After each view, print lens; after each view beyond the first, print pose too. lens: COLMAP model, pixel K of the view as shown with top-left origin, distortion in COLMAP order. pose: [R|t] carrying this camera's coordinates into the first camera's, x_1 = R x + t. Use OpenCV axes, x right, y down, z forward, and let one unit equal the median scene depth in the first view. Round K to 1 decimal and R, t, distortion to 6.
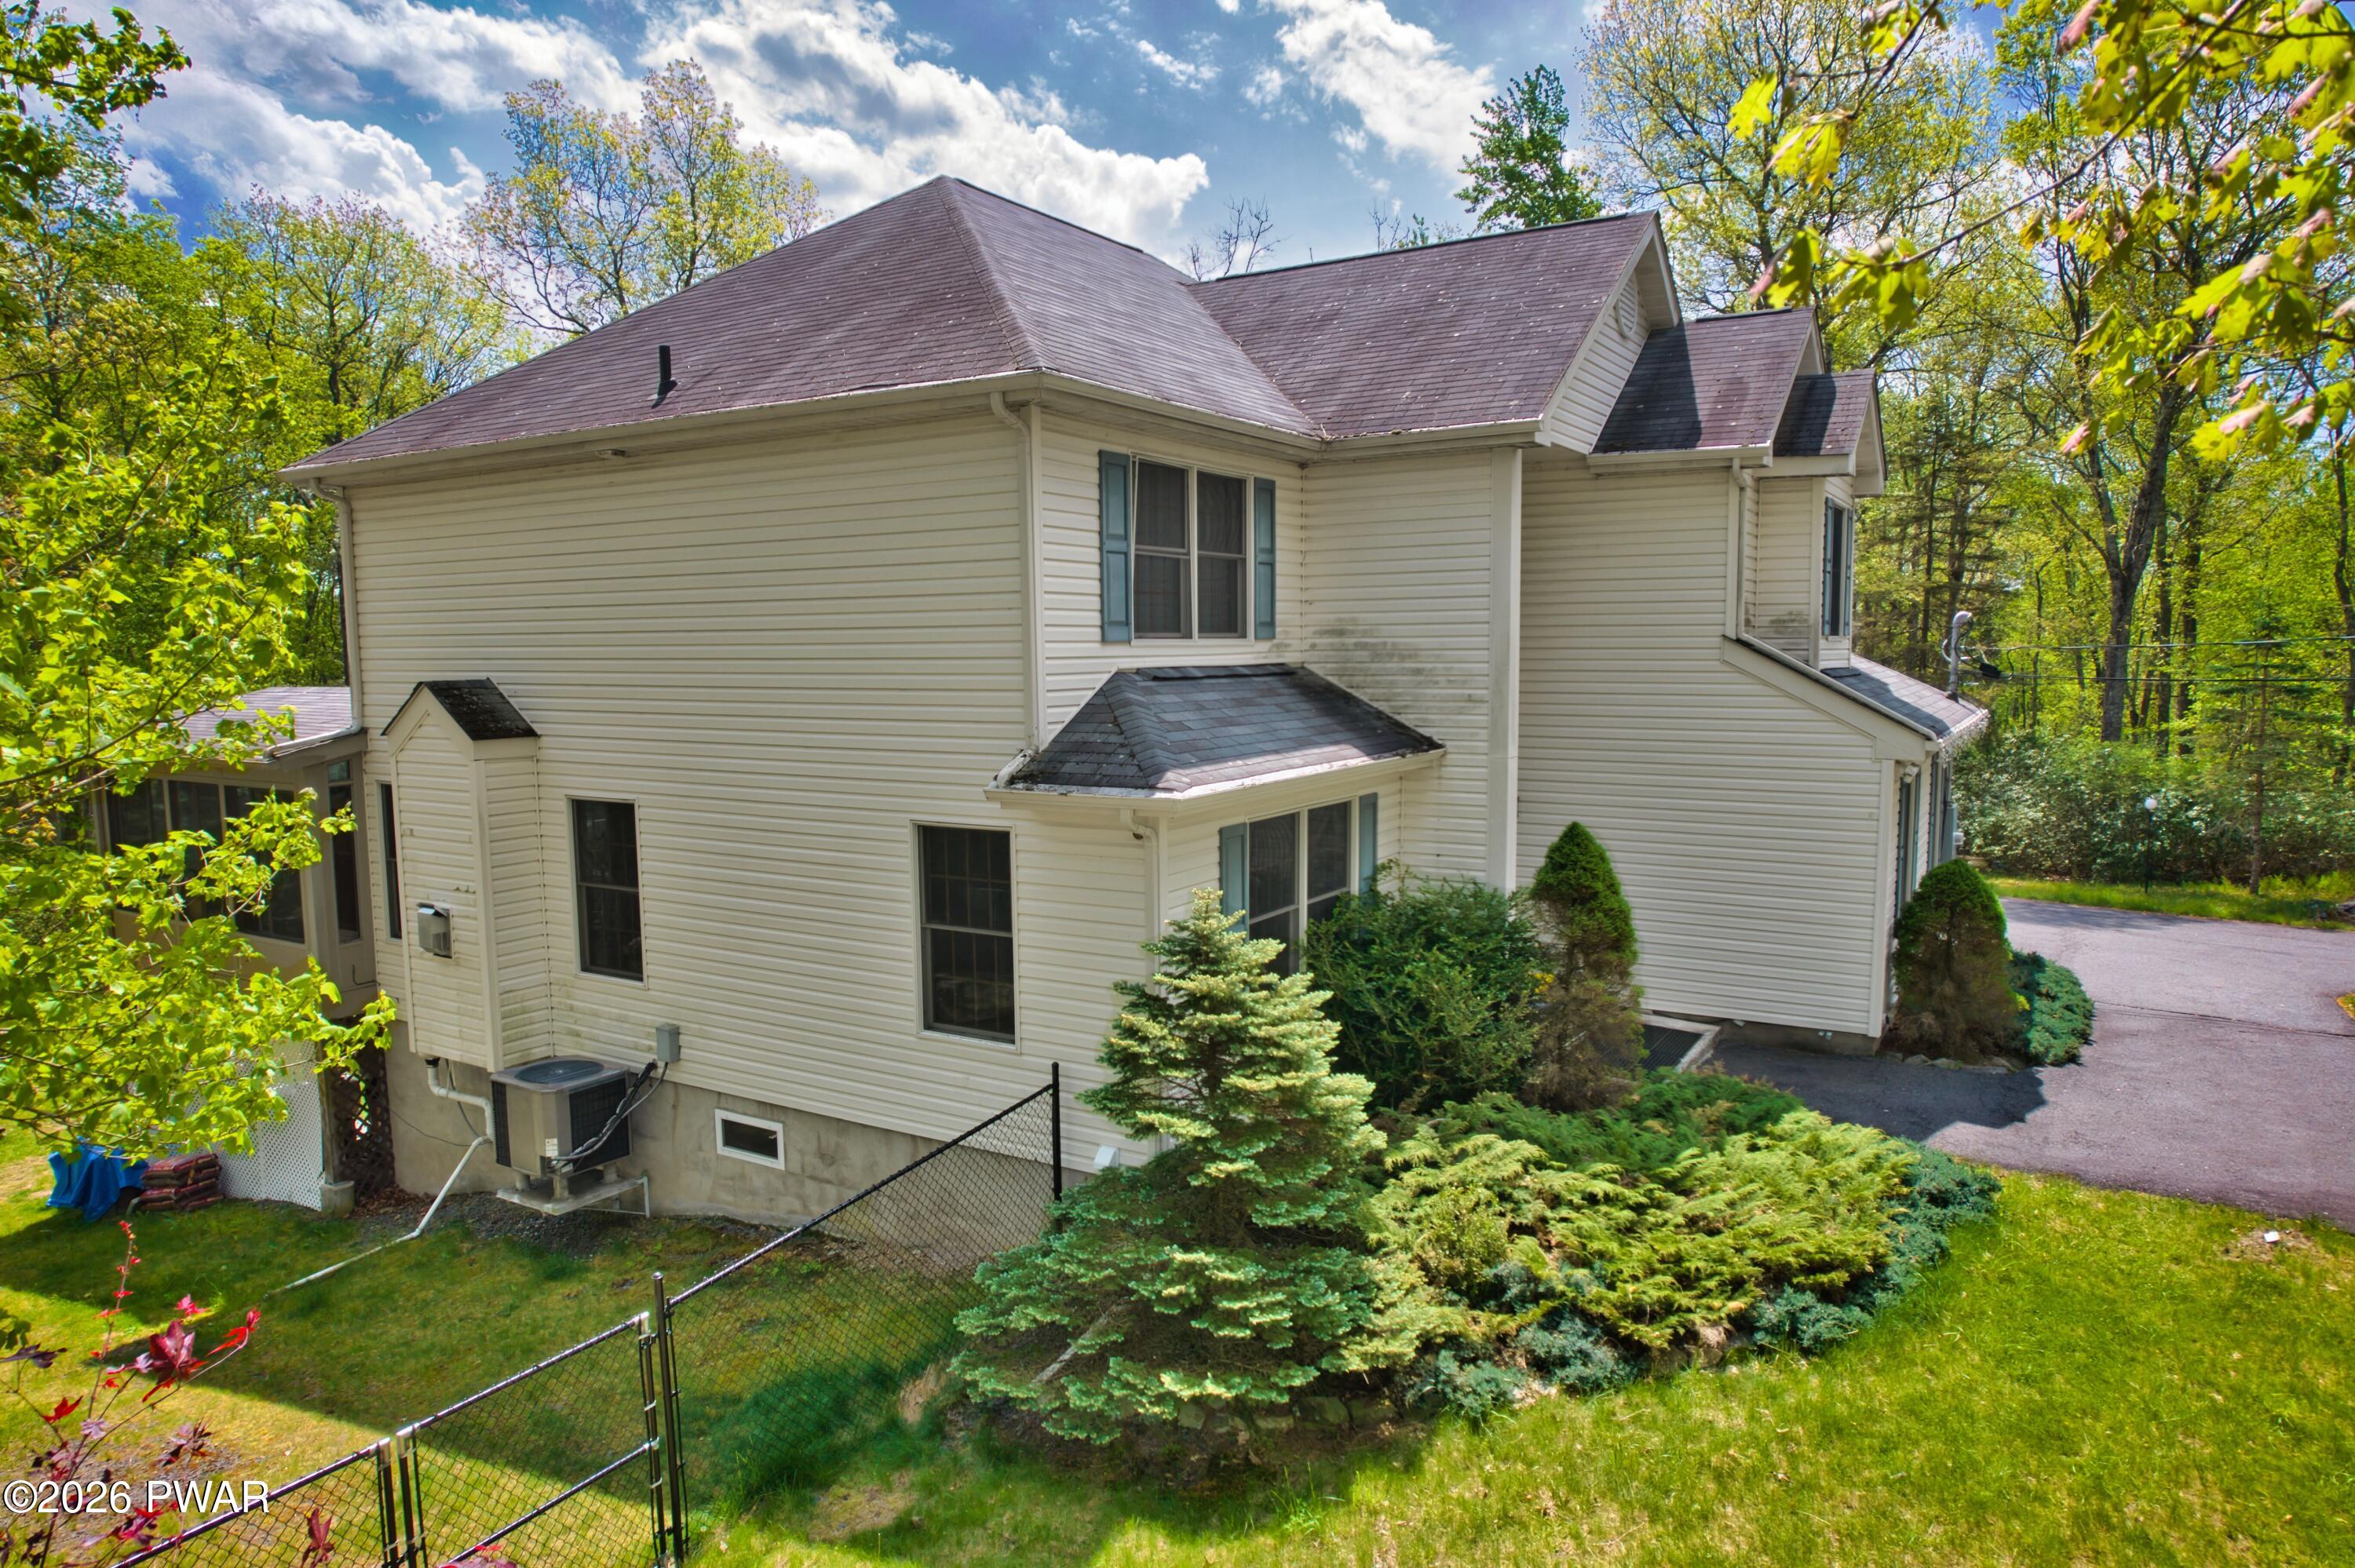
lens RADIAL K [[1512.2, 0, 1178.9], [0, 1512.2, 798.9], [0, 0, 1]] dist [-0.053235, 0.036327]
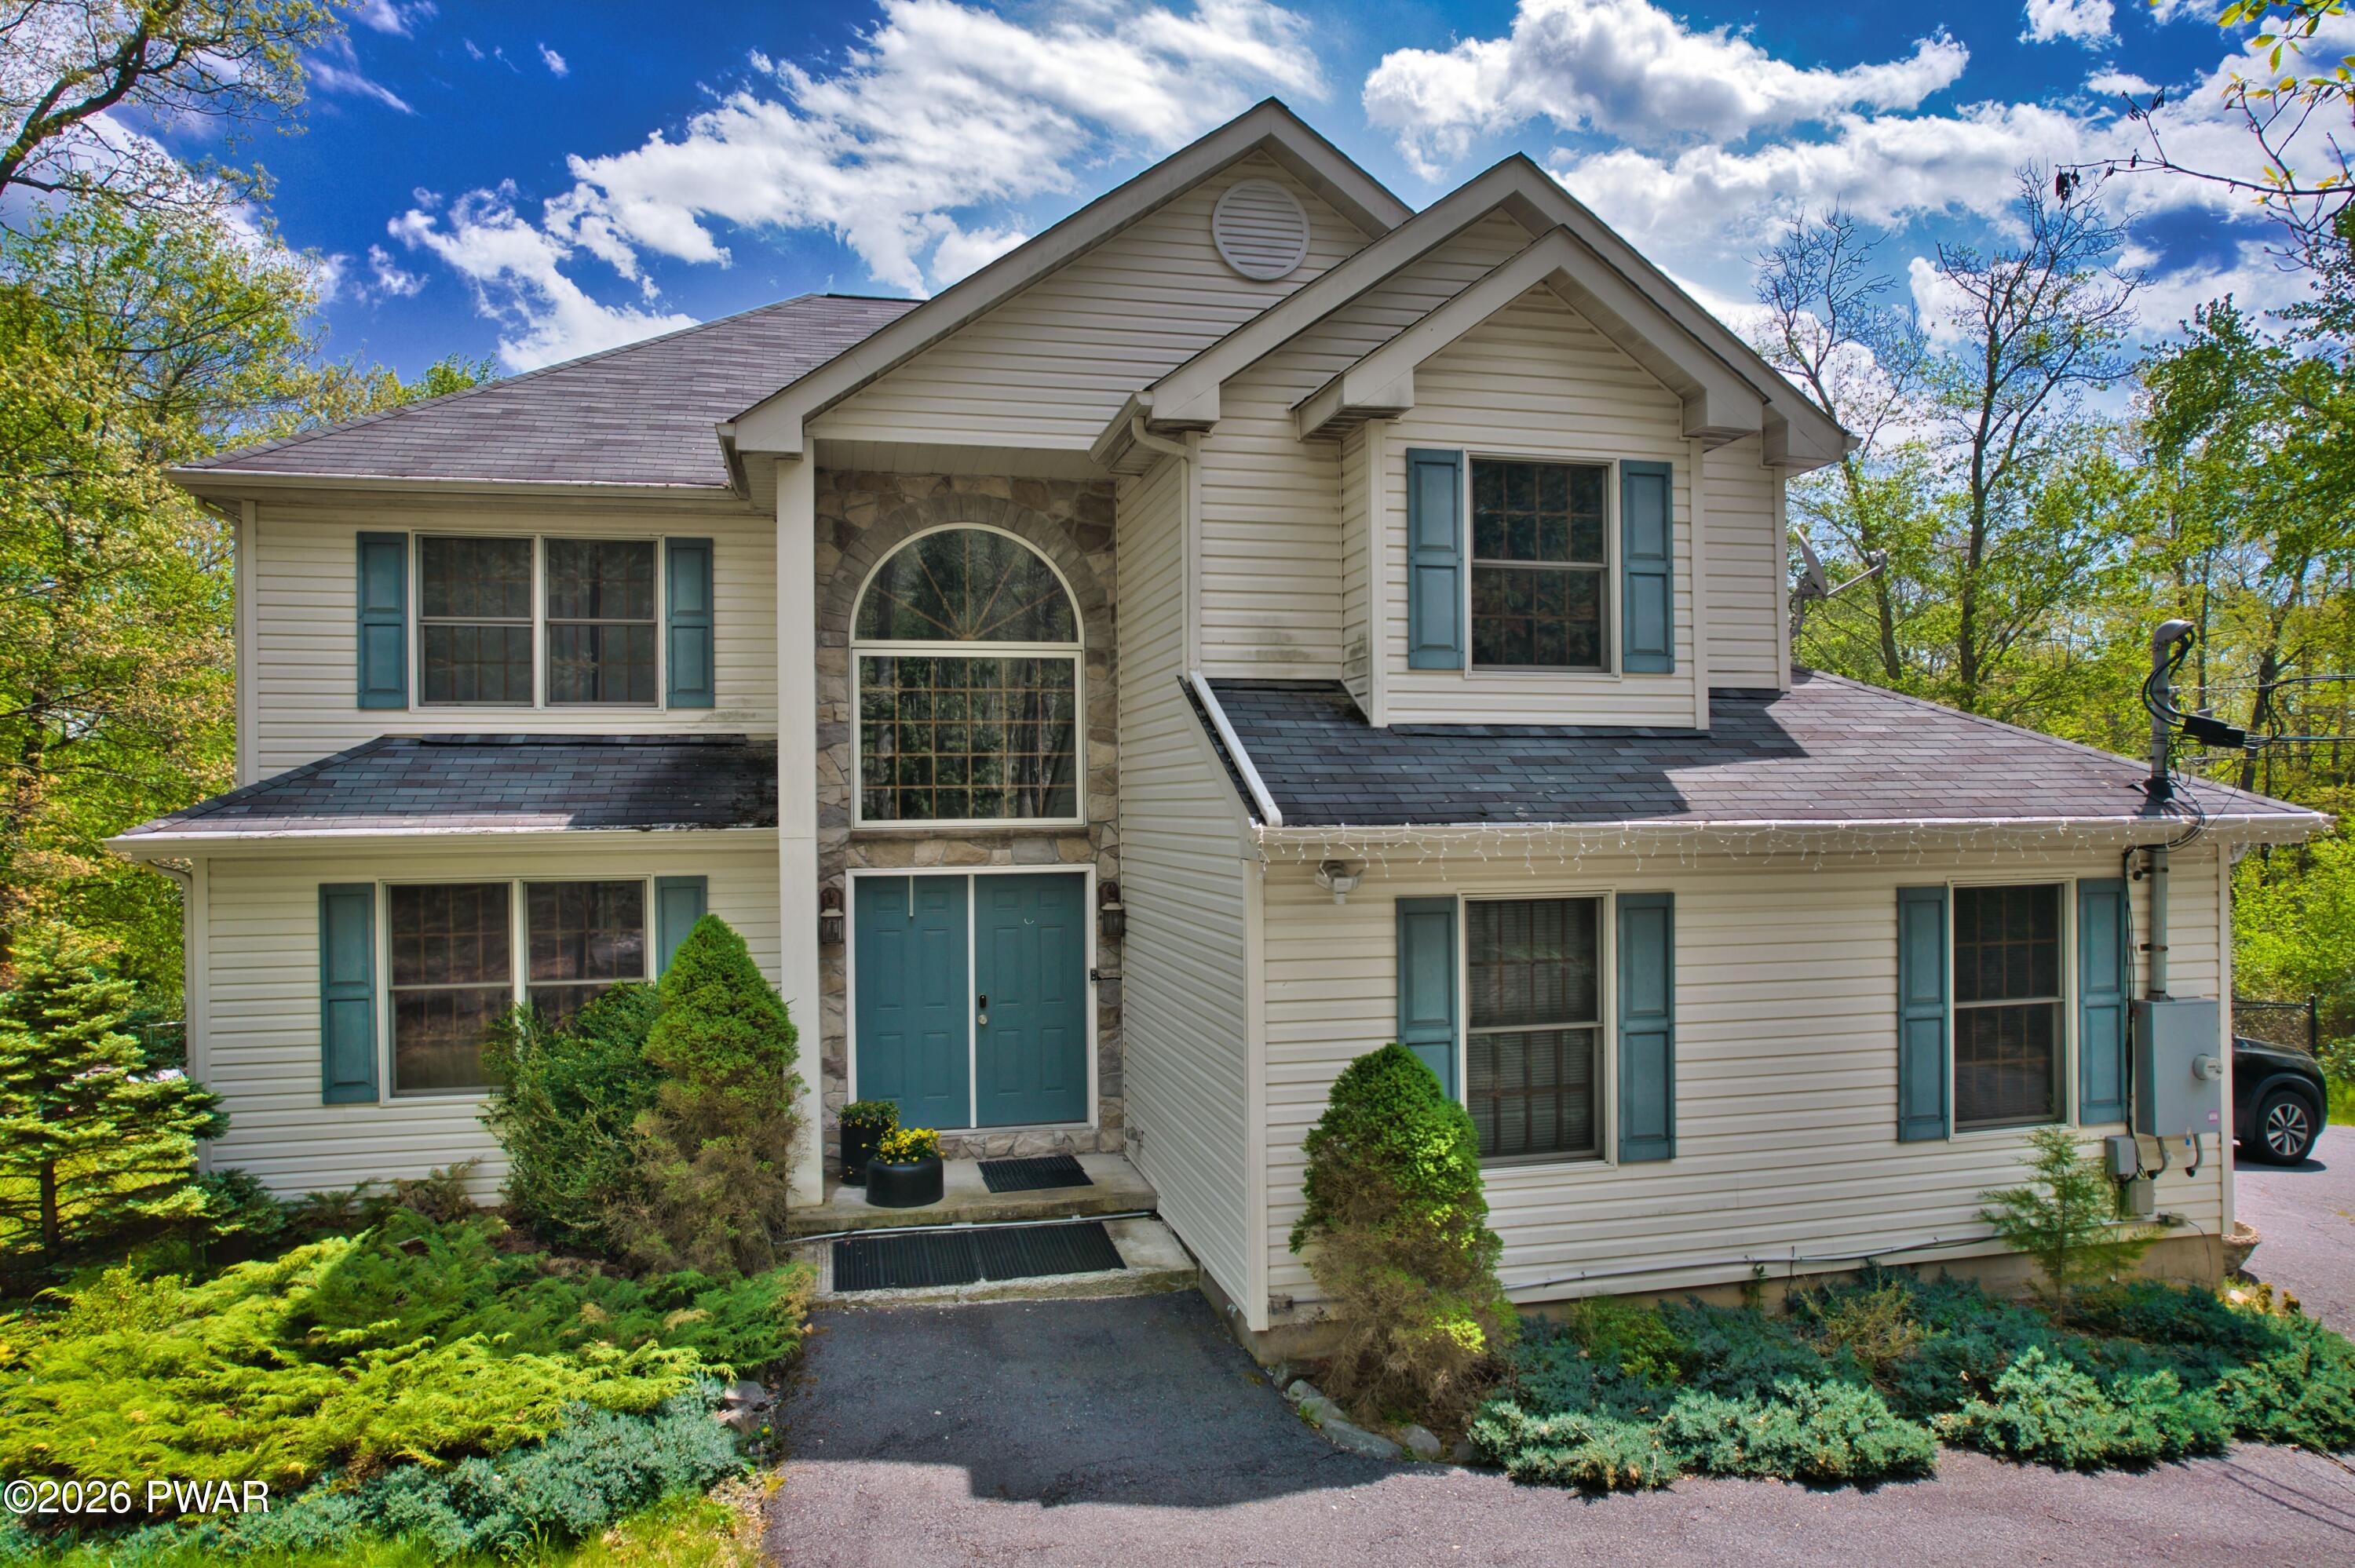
lens RADIAL K [[1512.2, 0, 1164.1], [0, 1512.2, 786.7], [0, 0, 1]] dist [-0.053235, 0.036327]
pose [[0.697813, -0.003628, -0.716271, 0.963760], [-0.069966, 0.994860, -0.073202, -0.010628], [0.712854, 0.101196, 0.693973, 0.597432]]
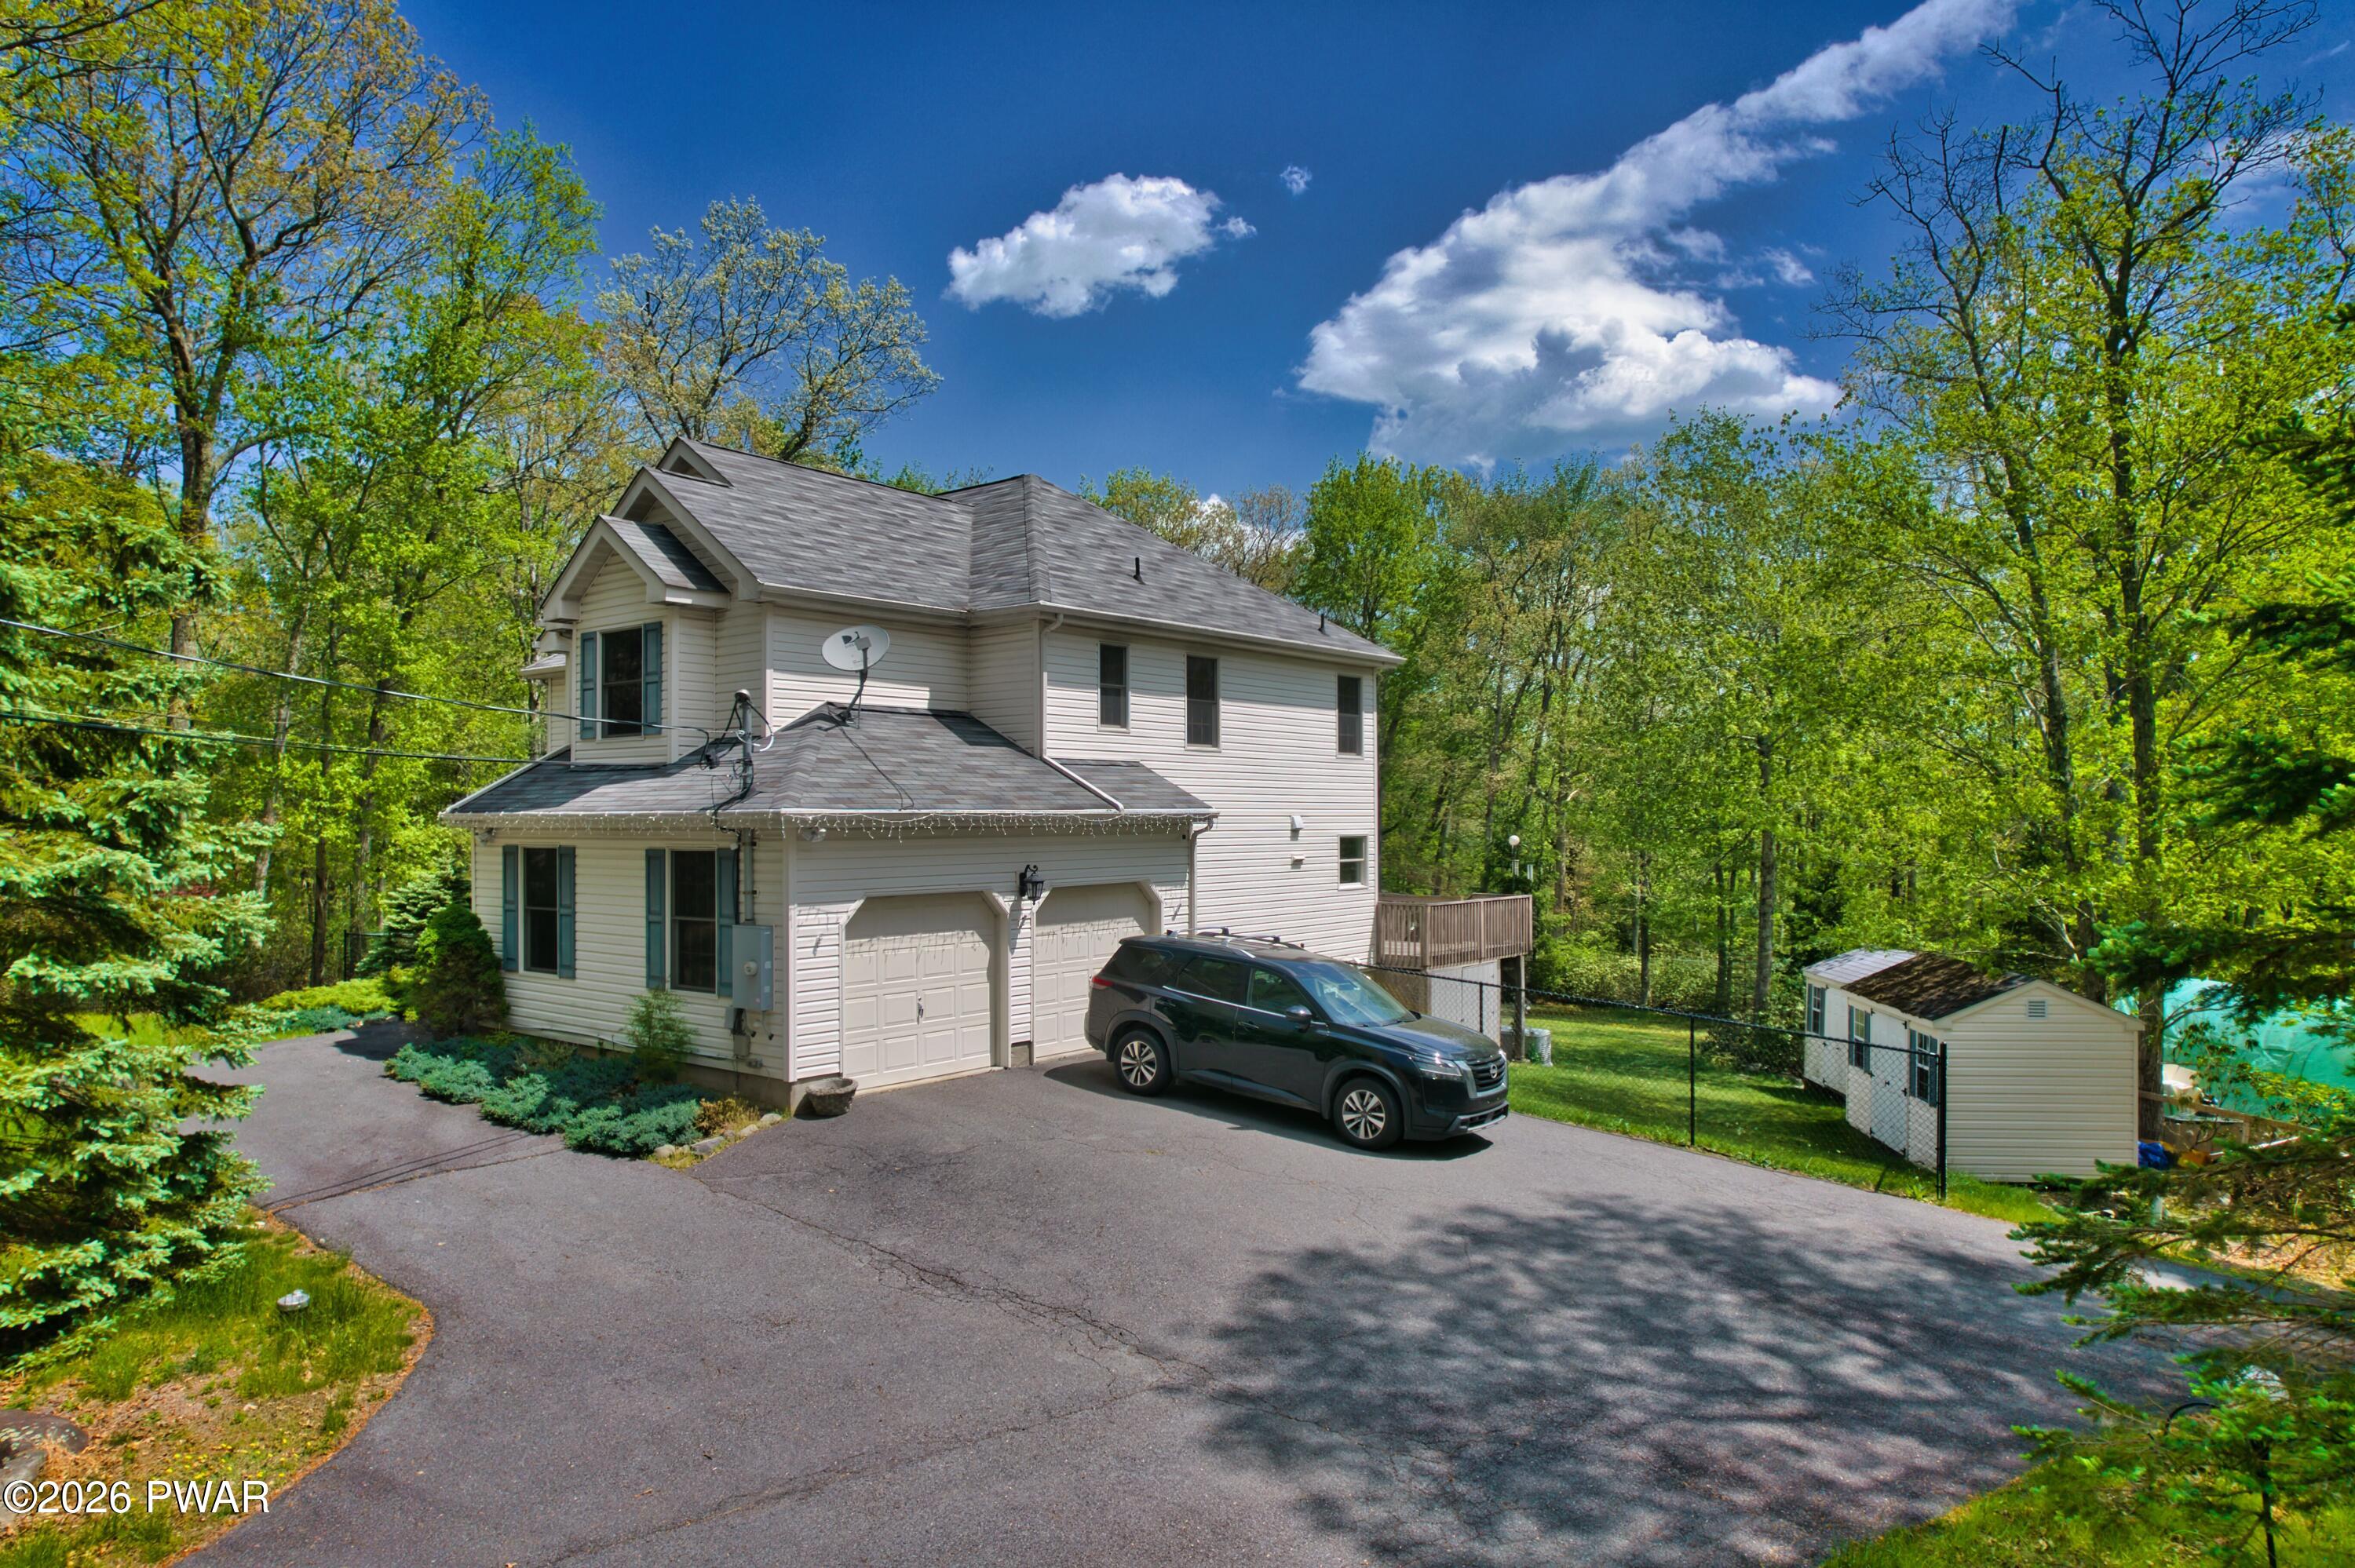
lens RADIAL K [[1512.2, 0, 1182.5], [0, 1512.2, 794.4], [0, 0, 1]] dist [-0.053235, 0.036327]
pose [[-0.123206, -0.001869, -0.992379, 1.965426], [-0.092860, 0.995632, 0.009654, -0.146652], [0.988027, 0.093341, -0.122842, 1.993060]]
